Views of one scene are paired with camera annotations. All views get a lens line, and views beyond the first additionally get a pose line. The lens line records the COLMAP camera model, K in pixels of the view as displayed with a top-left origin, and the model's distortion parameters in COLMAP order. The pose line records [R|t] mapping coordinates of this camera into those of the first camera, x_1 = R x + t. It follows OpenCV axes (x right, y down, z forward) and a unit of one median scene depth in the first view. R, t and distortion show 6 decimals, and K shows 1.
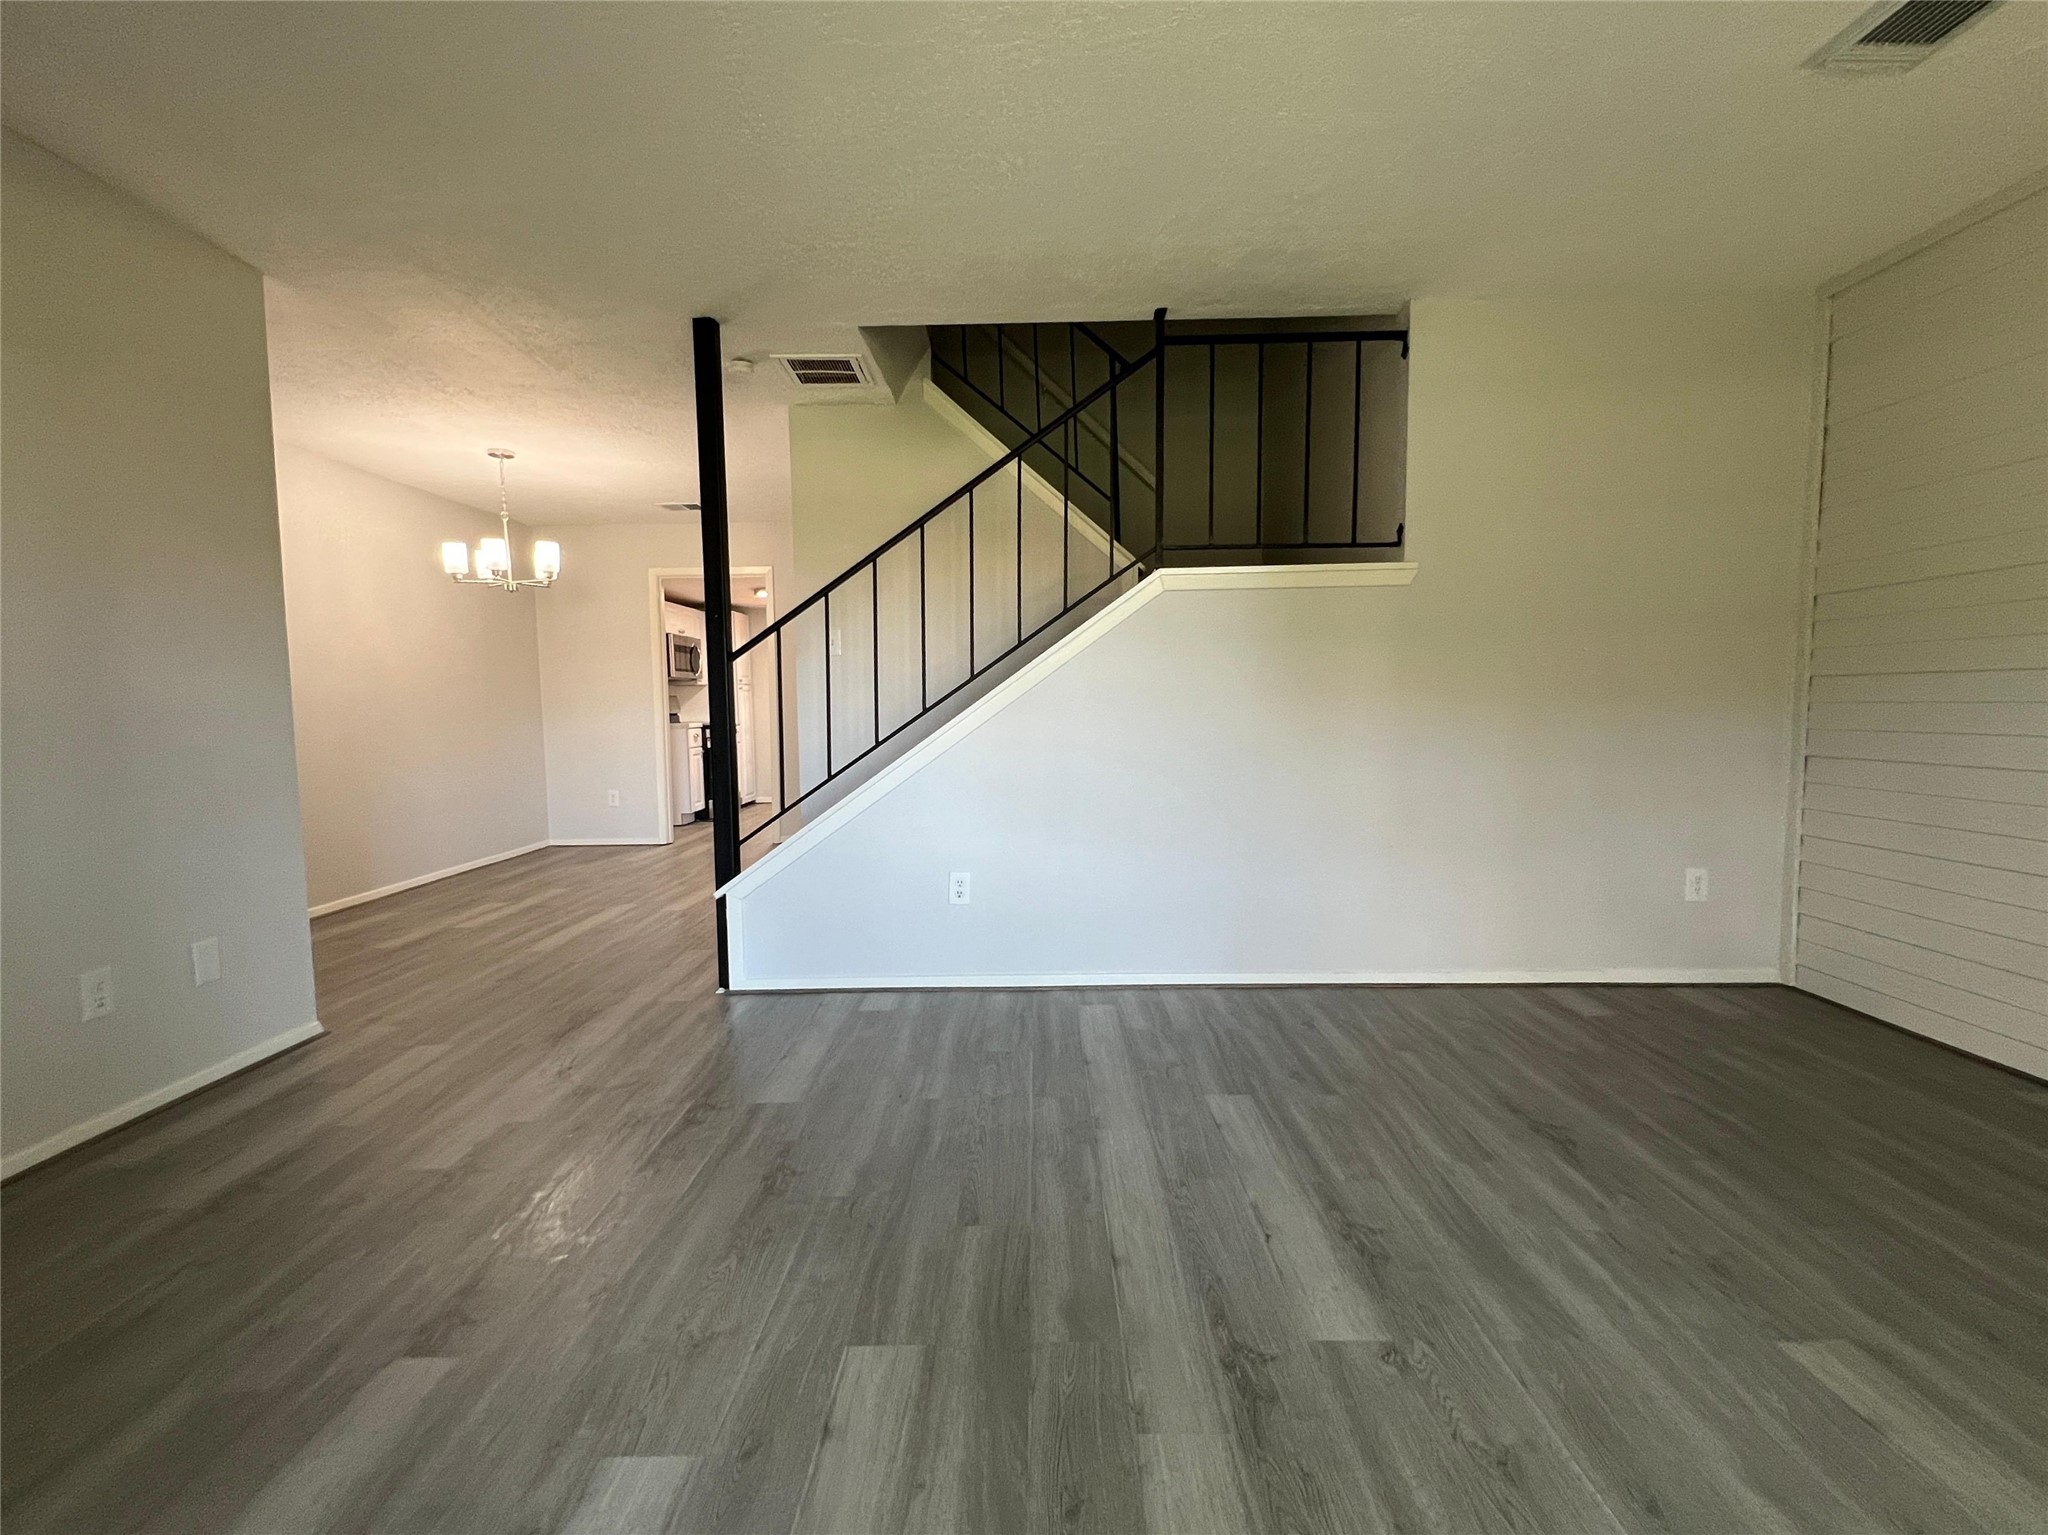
lens RADIAL K [[899.9, 0, 1025.4], [0, 899.9, 771.5], [0, 0, 1]] dist [-0.003112, 0.000016]
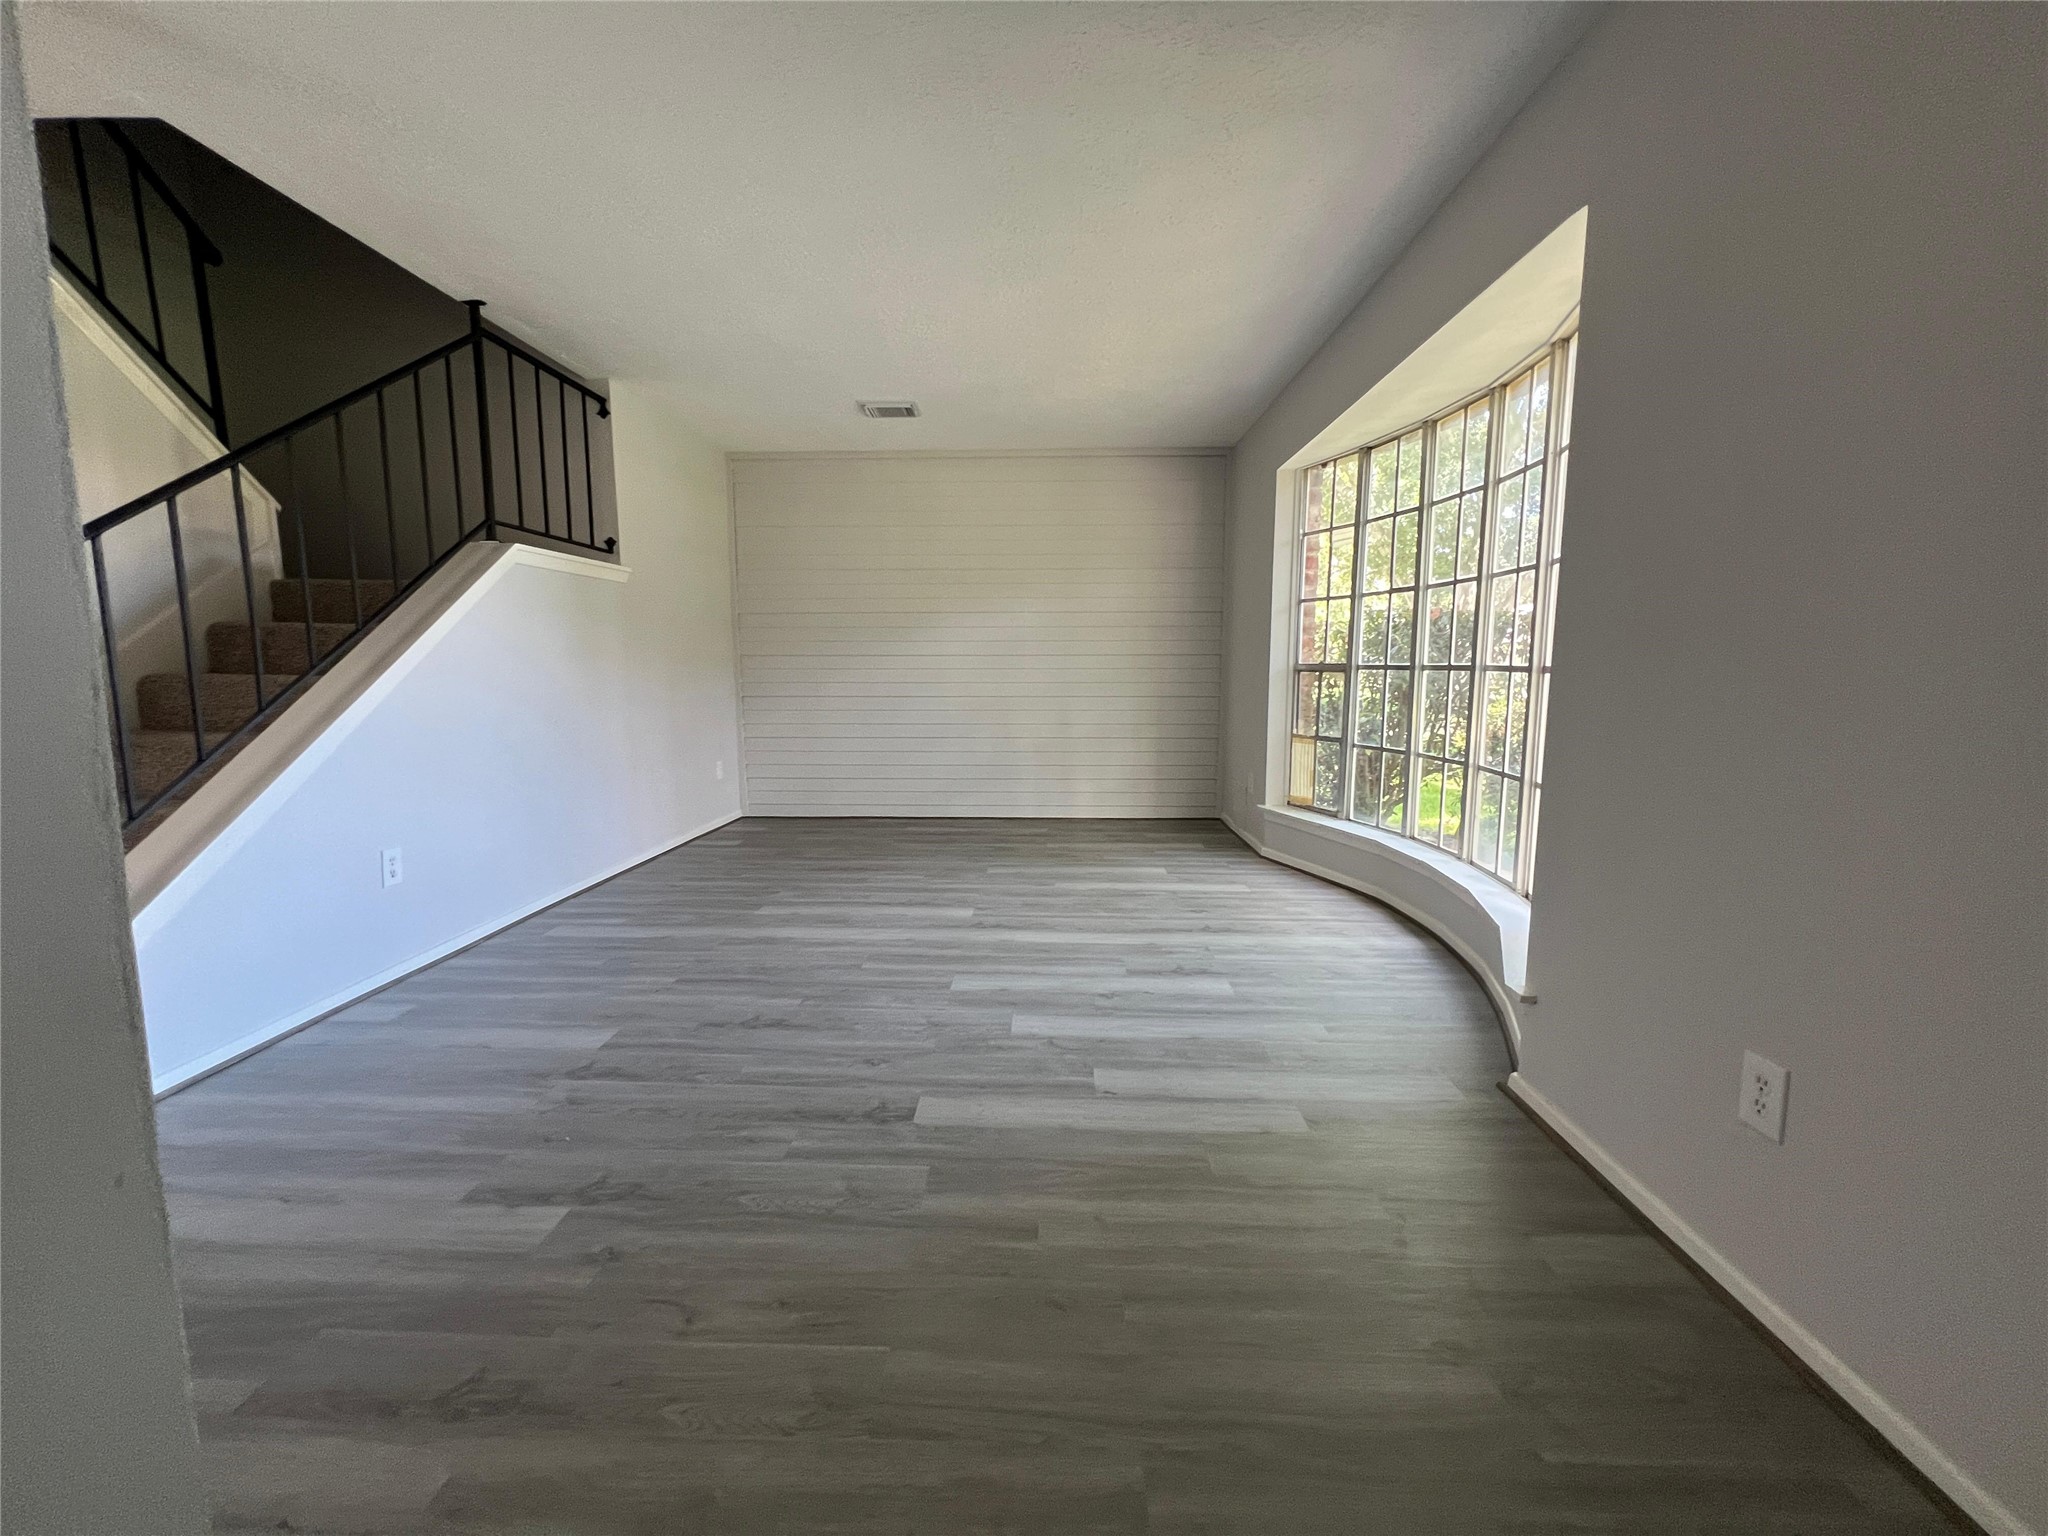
lens RADIAL K [[814.8, 0, 1040.1], [0, 814.8, 764.3], [0, 0, 1]] dist [-0.000484, -0.000006]
pose [[0.009805, -0.105718, 0.994348, -1.257316], [0.075296, 0.991651, 0.104688, -0.011685], [-0.997113, 0.073844, 0.017683, 0.486392]]
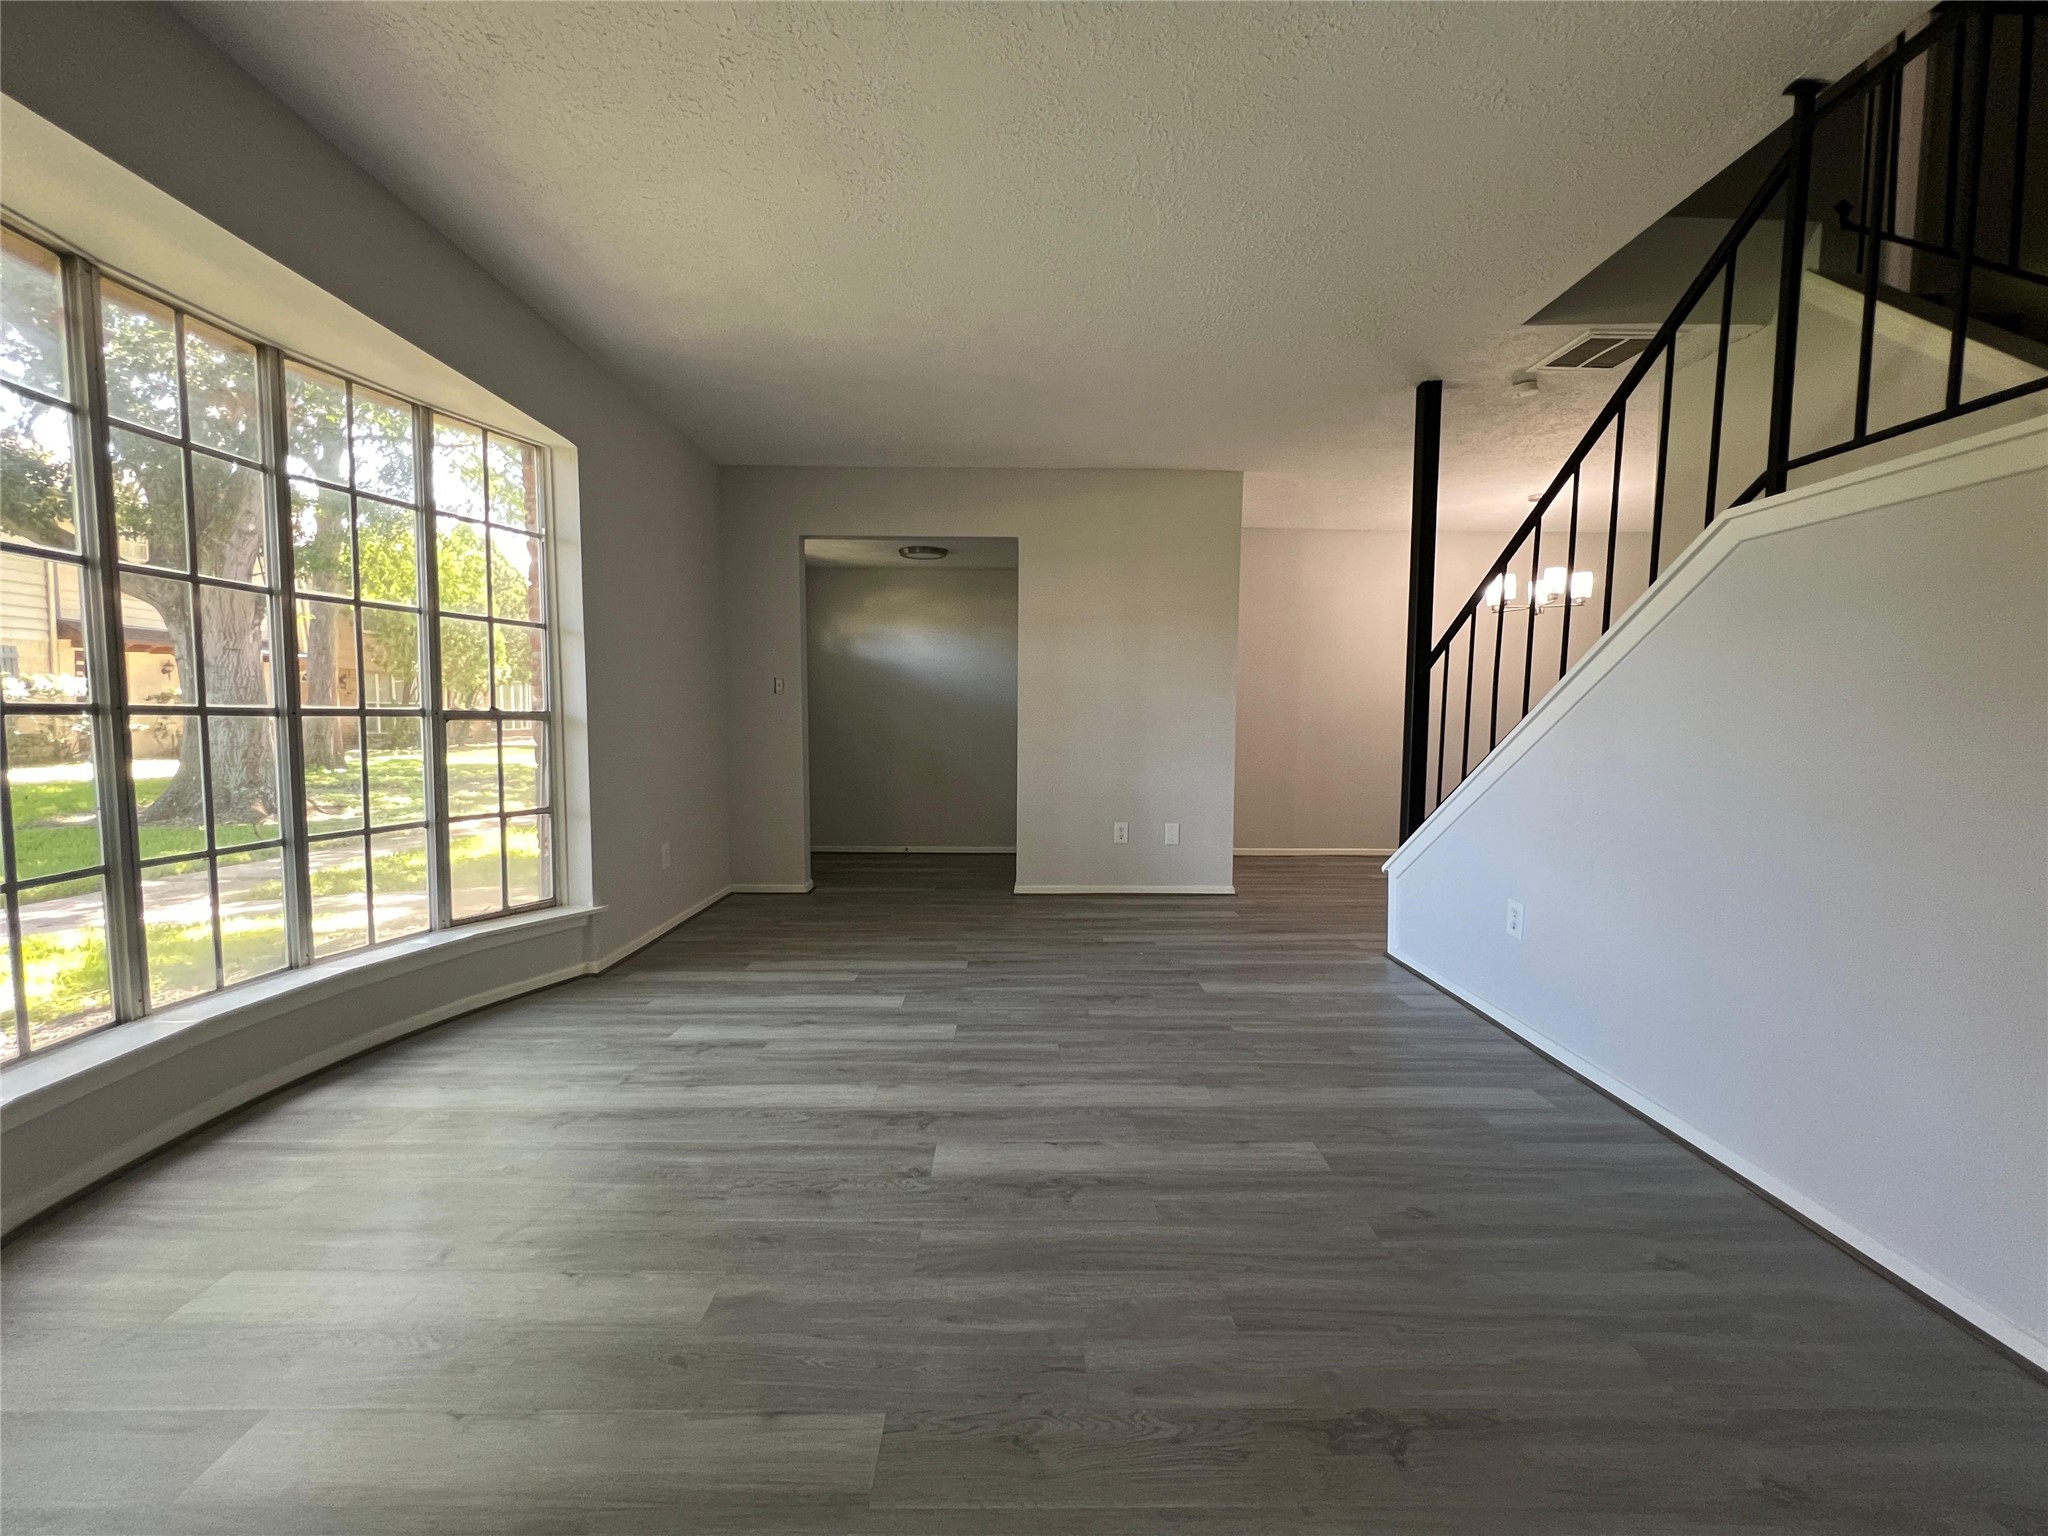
lens RADIAL K [[824.8, 0, 1024.0], [0, 824.8, 768.0], [0, 0, 1]] dist [-0.002517, 0.000157]
pose [[0.013651, 0.078640, -0.996810, 1.062467], [-0.086040, 0.993297, 0.077185, -0.060212], [0.996198, 0.084712, 0.020326, 0.701907]]
